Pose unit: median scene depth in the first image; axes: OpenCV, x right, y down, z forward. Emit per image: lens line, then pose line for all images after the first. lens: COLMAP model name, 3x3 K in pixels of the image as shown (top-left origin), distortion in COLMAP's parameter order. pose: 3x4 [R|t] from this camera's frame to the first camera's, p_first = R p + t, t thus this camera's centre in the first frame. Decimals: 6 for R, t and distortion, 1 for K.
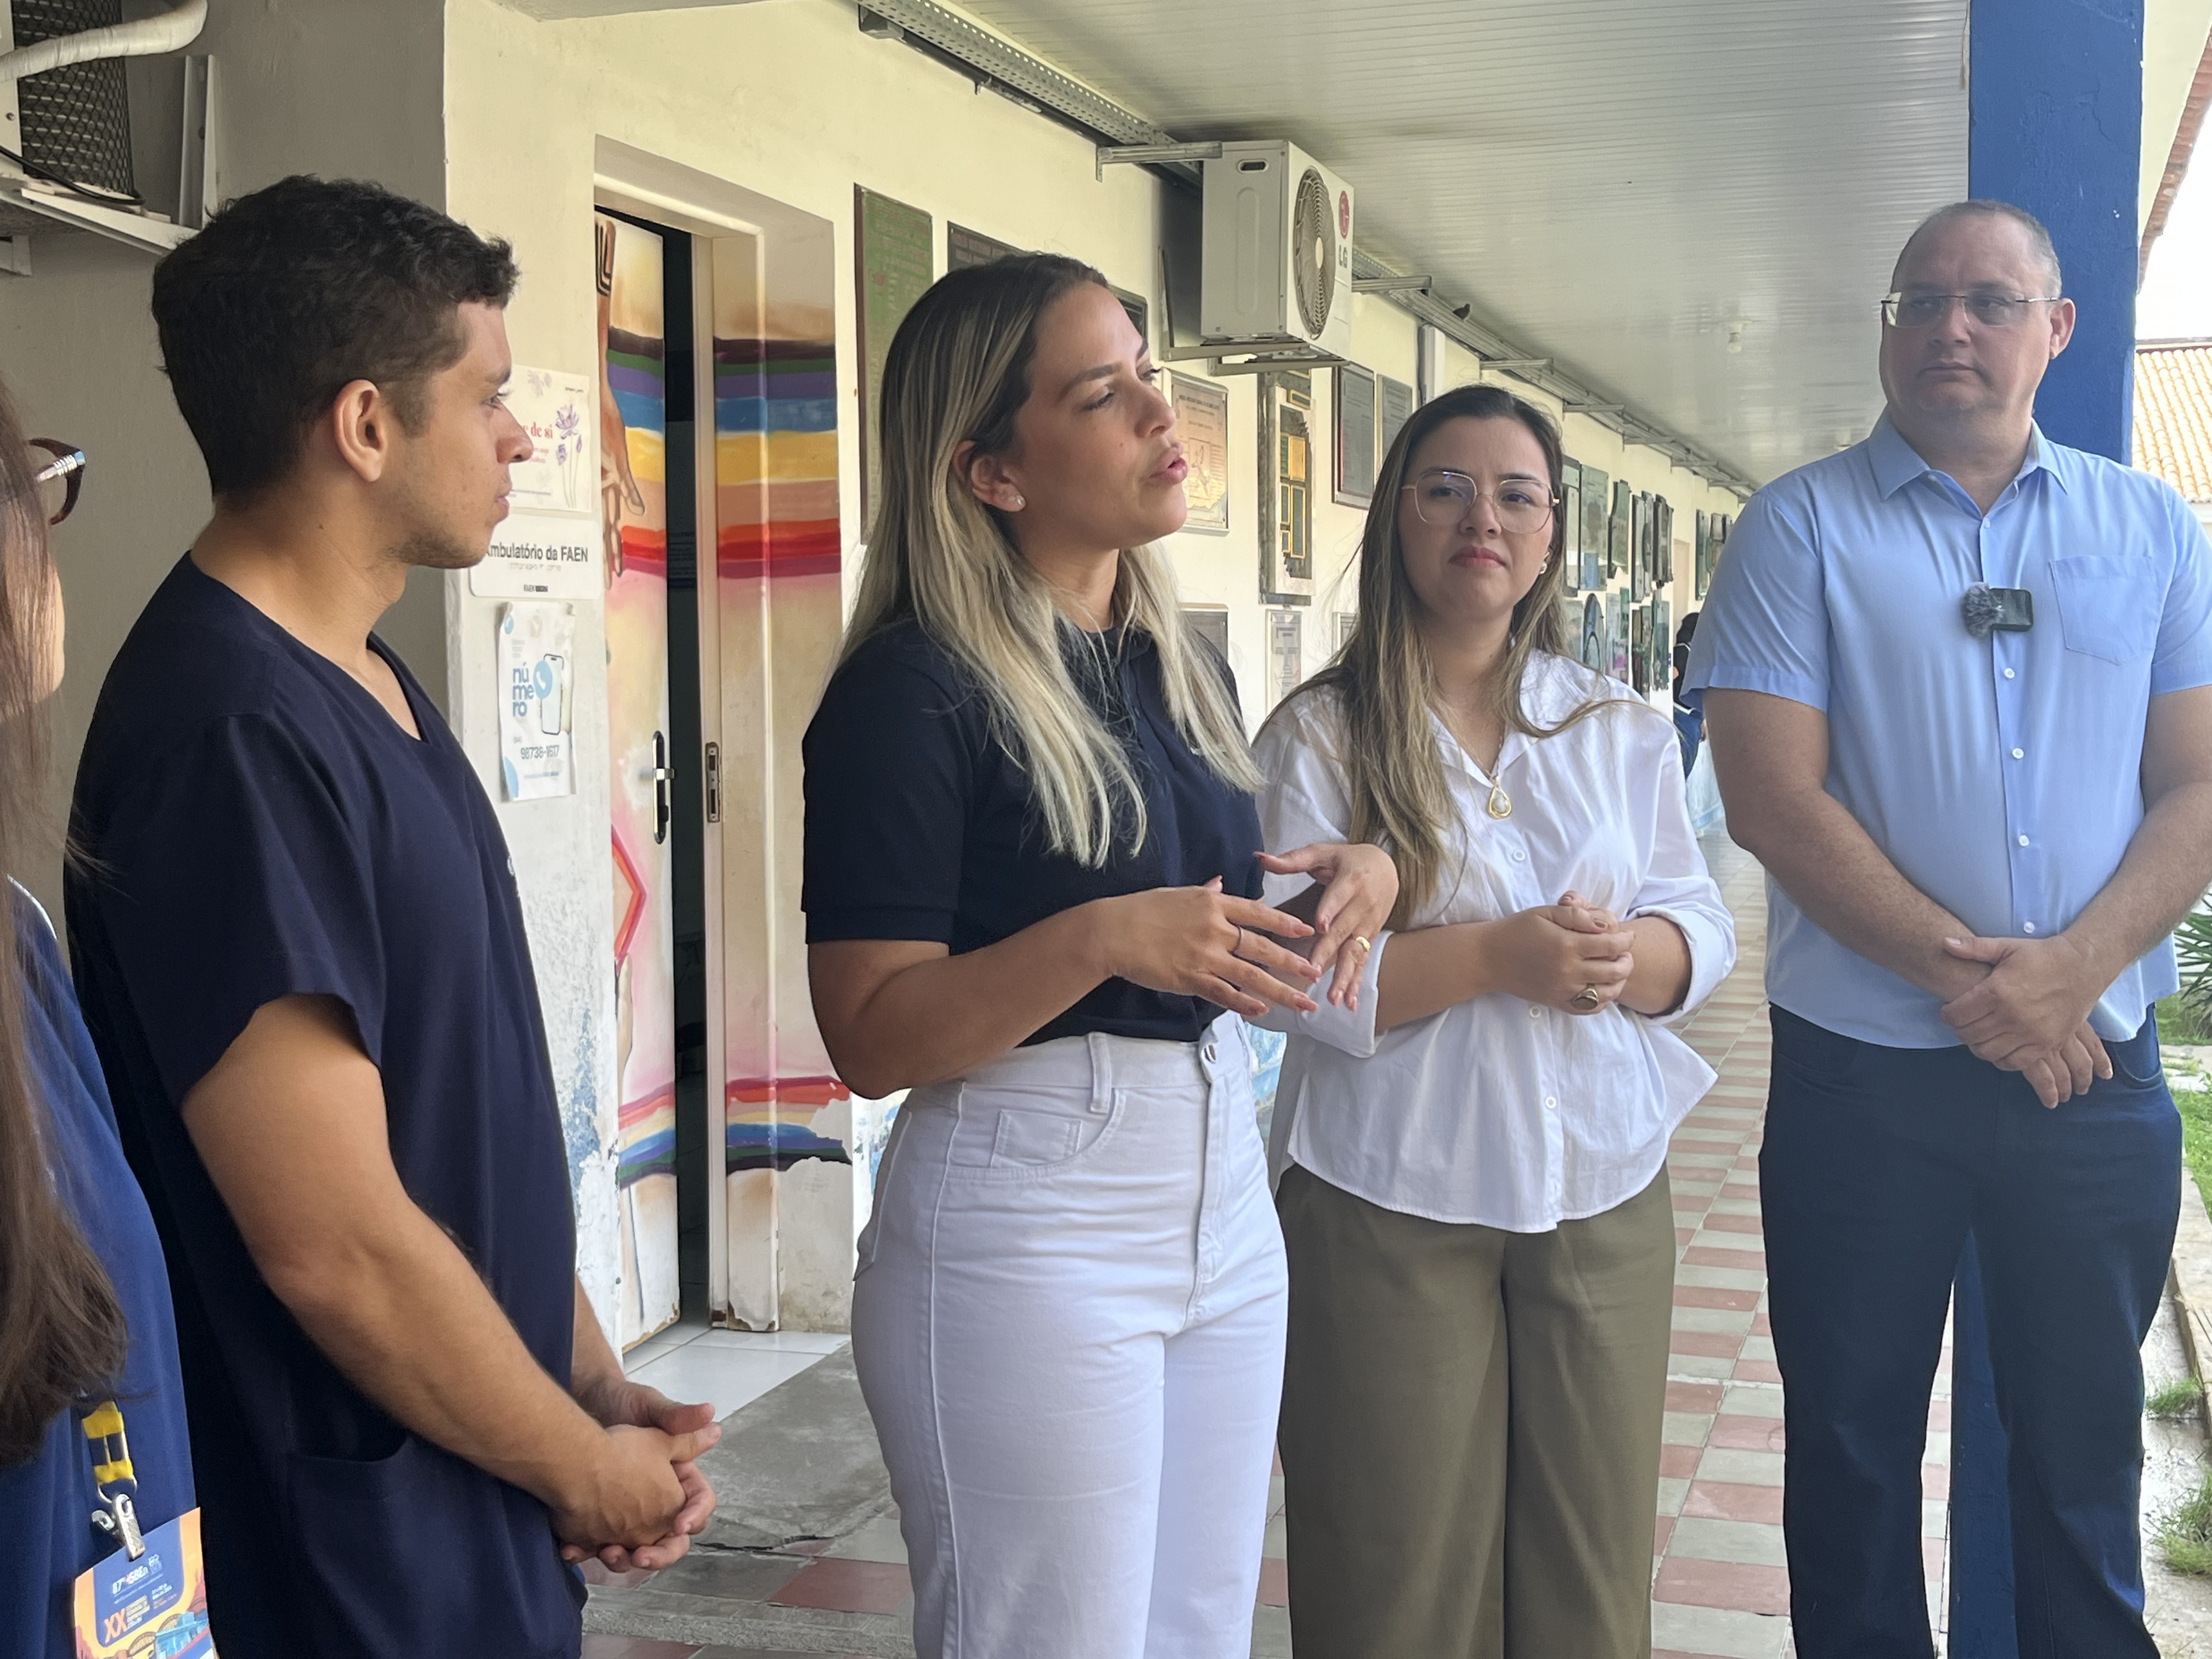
lens RADIAL K [[2714.8, 0, 1137.8], [0, 2714.8, 838.9], [0, 0, 1]] dist [0.106298, -0.290273]
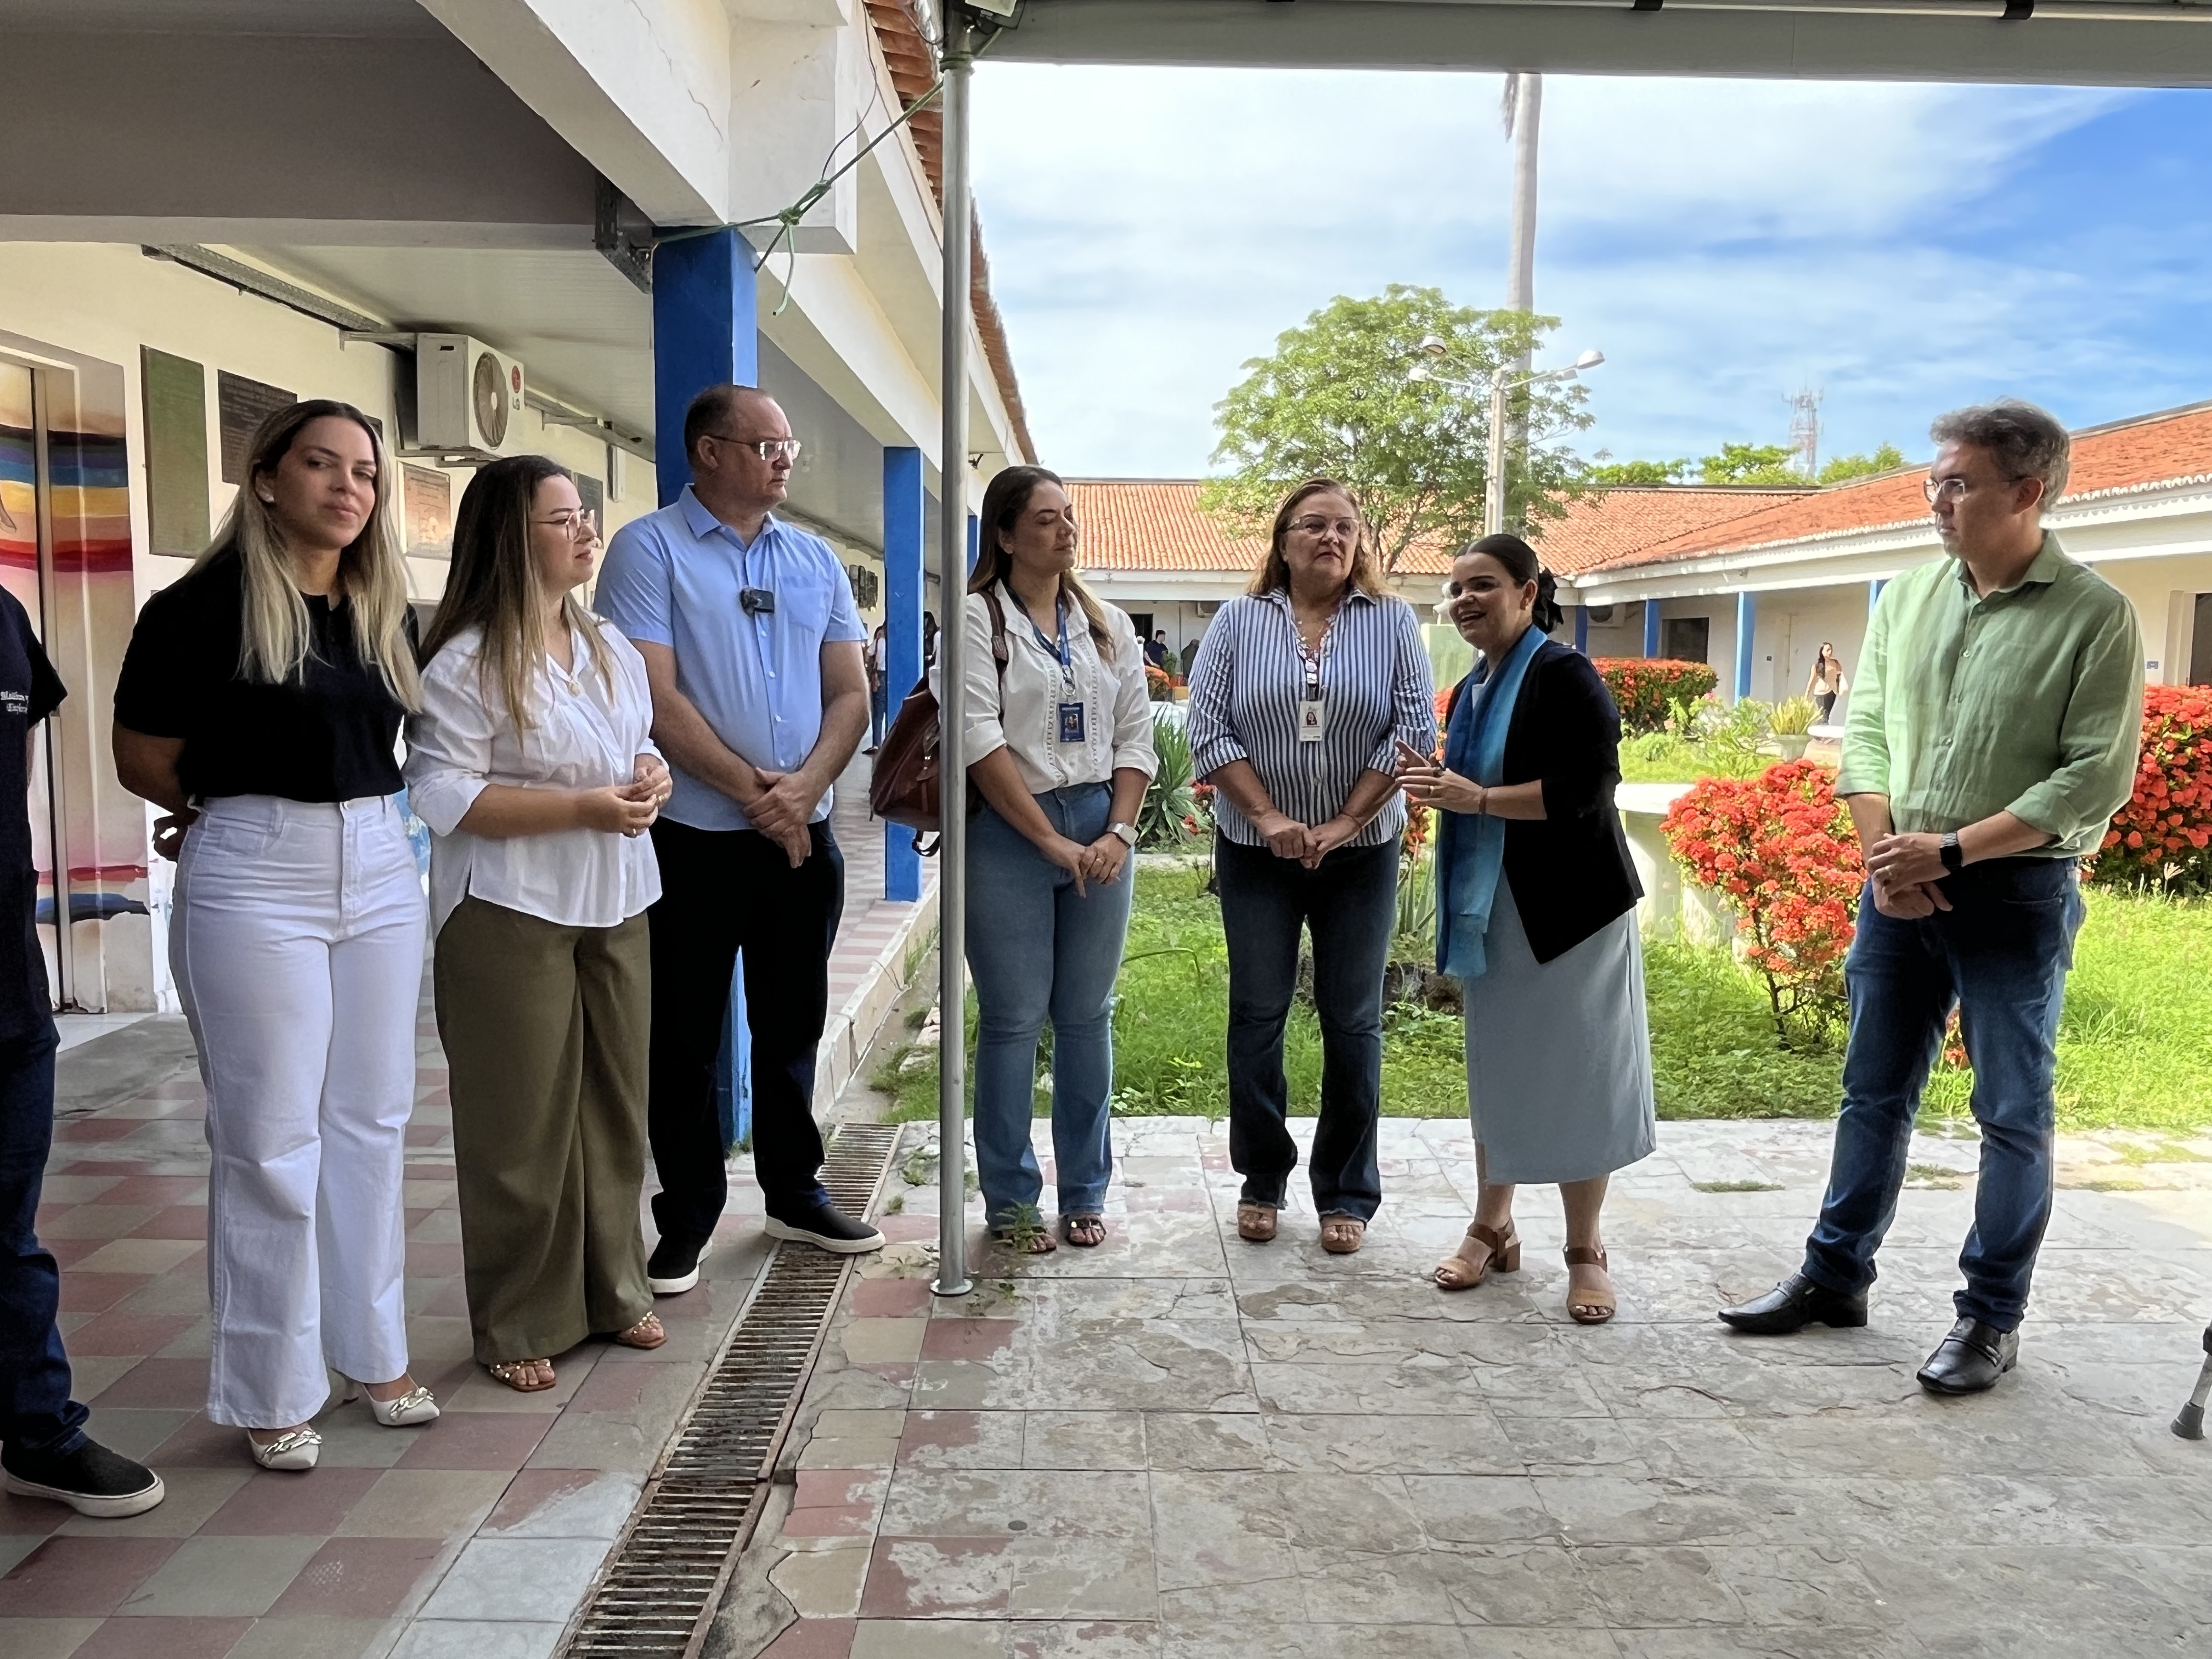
lens RADIAL K [[1638.1, 0, 1102.7], [0, 1638.1, 825.5], [0, 0, 1]] dist [-0.005792, -0.004558]
pose [[0.949540, -0.012039, 0.313414, 0.143333], [-0.000217, 0.999238, 0.039041, 0.021872], [-0.313645, -0.037139, 0.948814, -0.171409]]
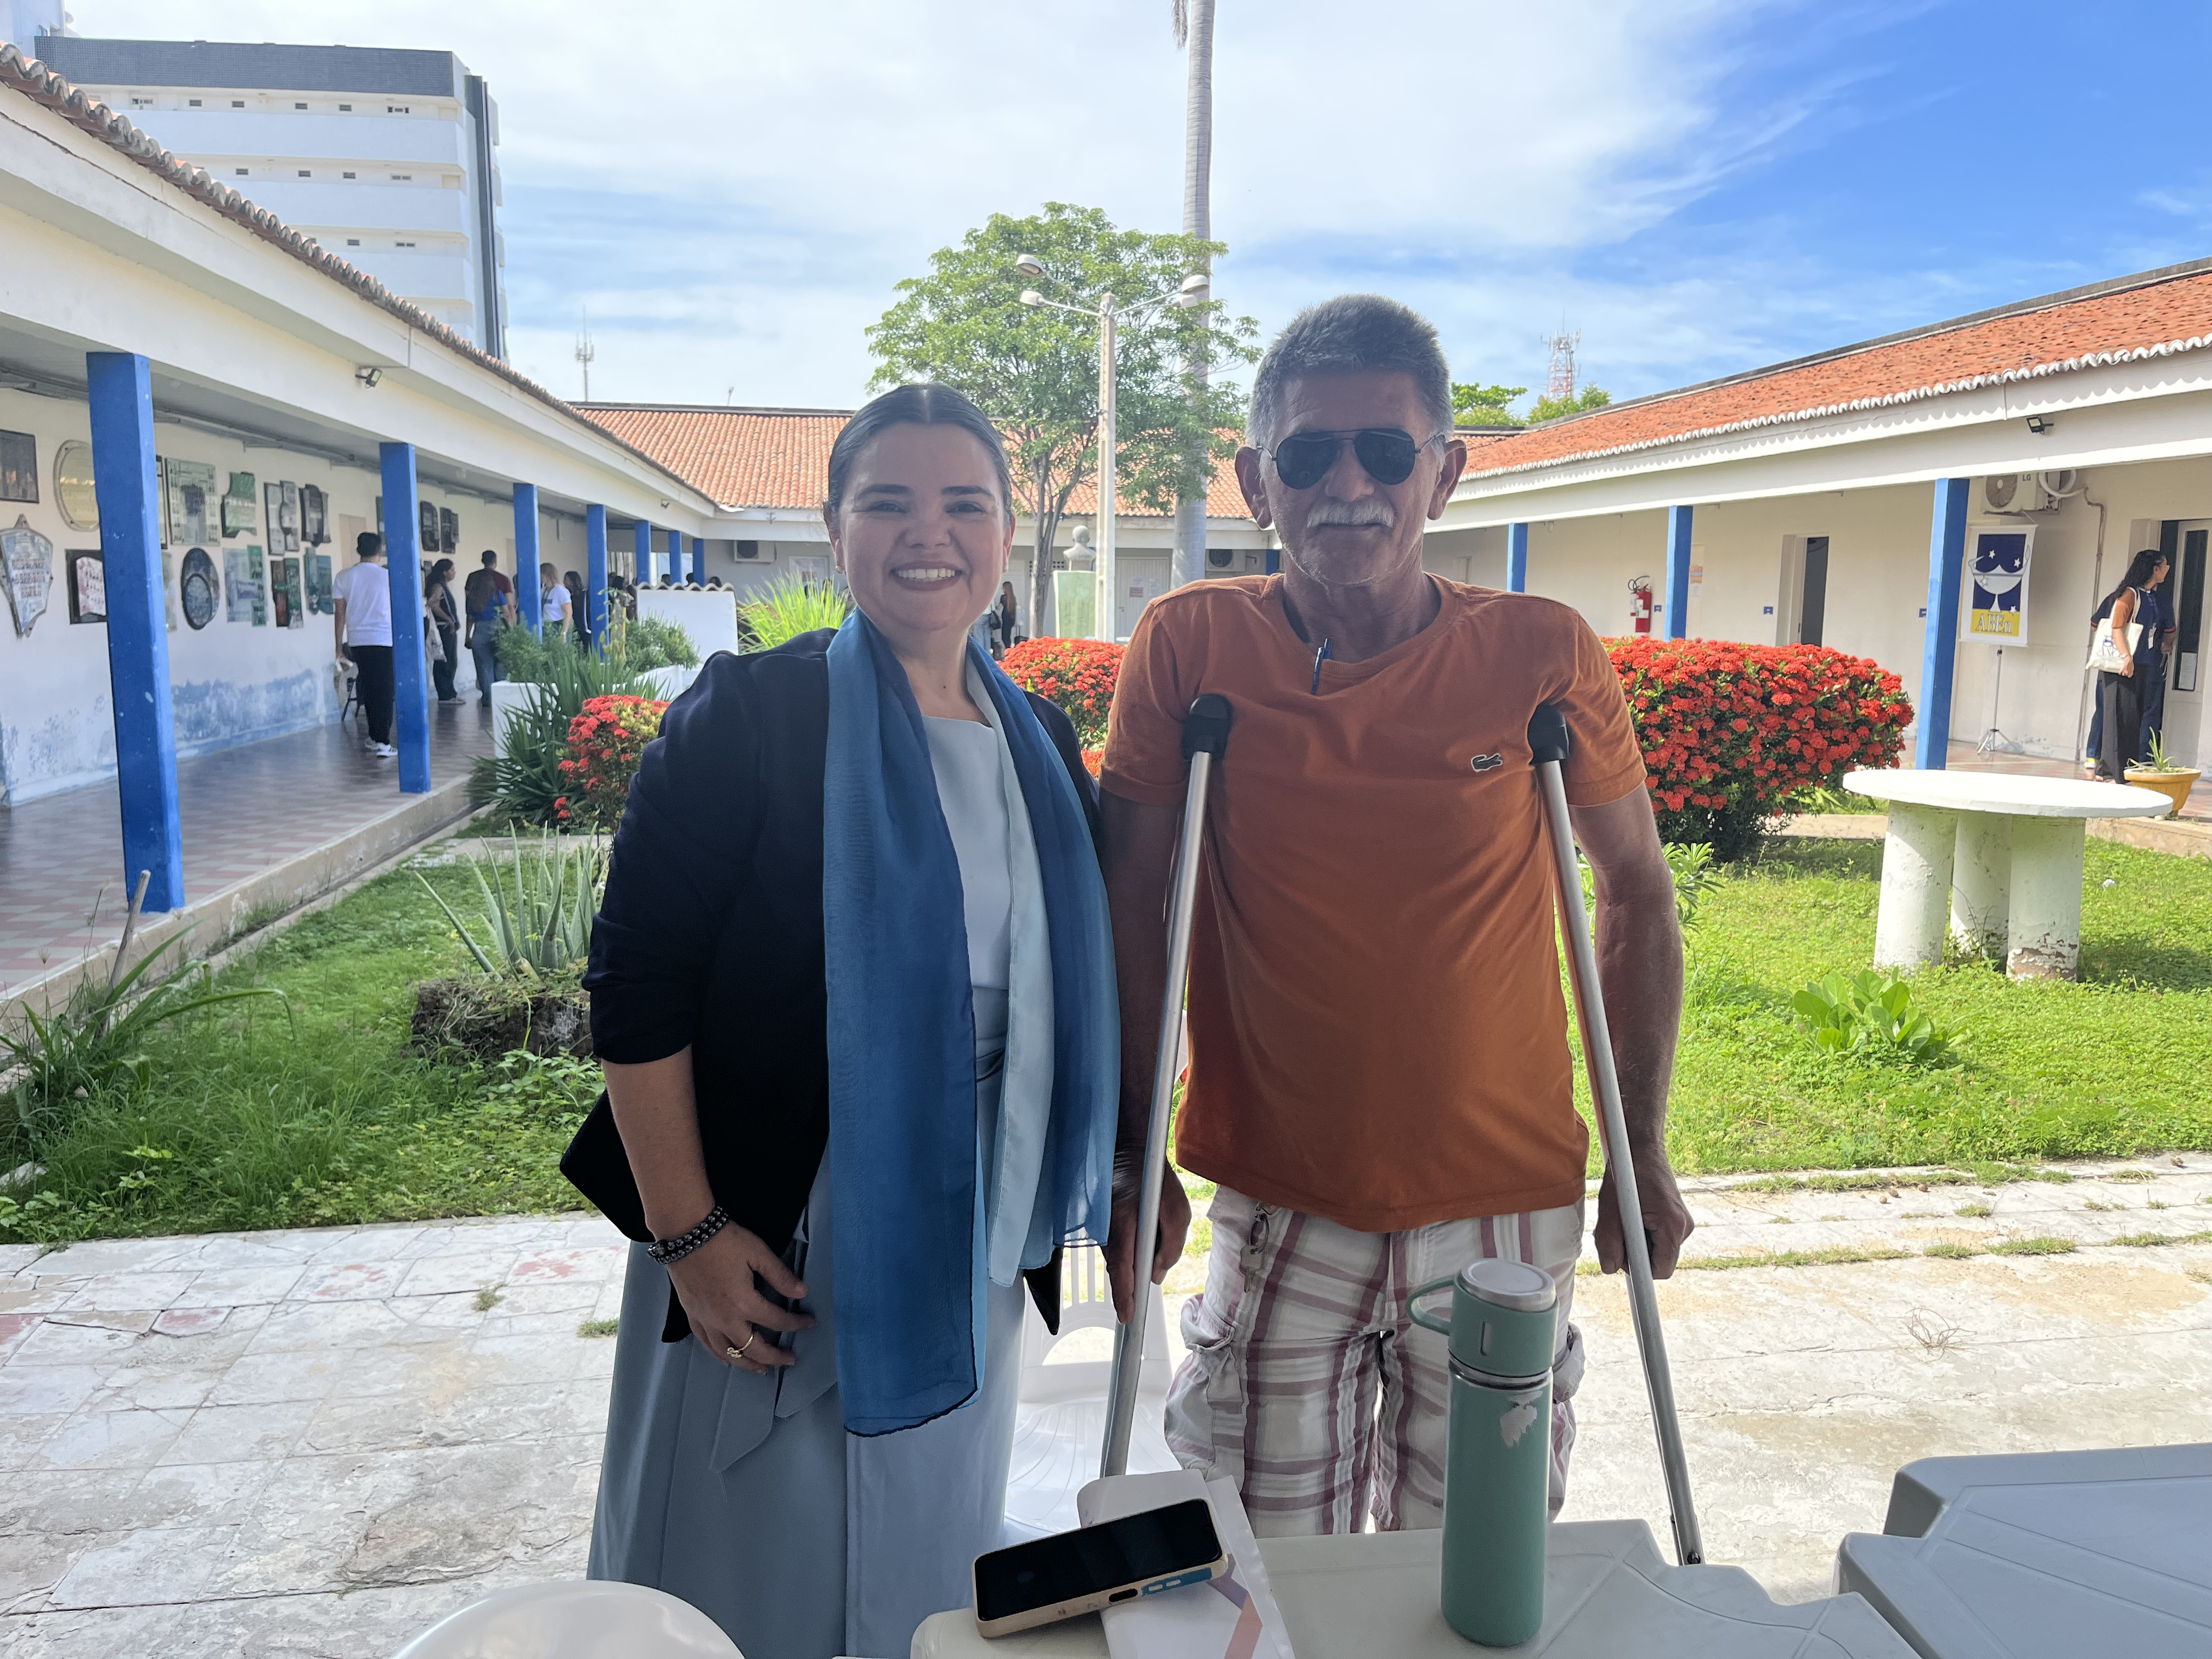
lens RADIAL K [[1678.4, 0, 1116.7], [0, 1678.4, 840.4], [0, 0, 1]] dist [0.050531, -0.078352]
pose [[0.893312, -0.044542, 0.447224, 0.556145], [0.010211, 0.996831, 0.078884, 0.001999], [-0.449320, -0.065901, 0.890937, -0.146701]]
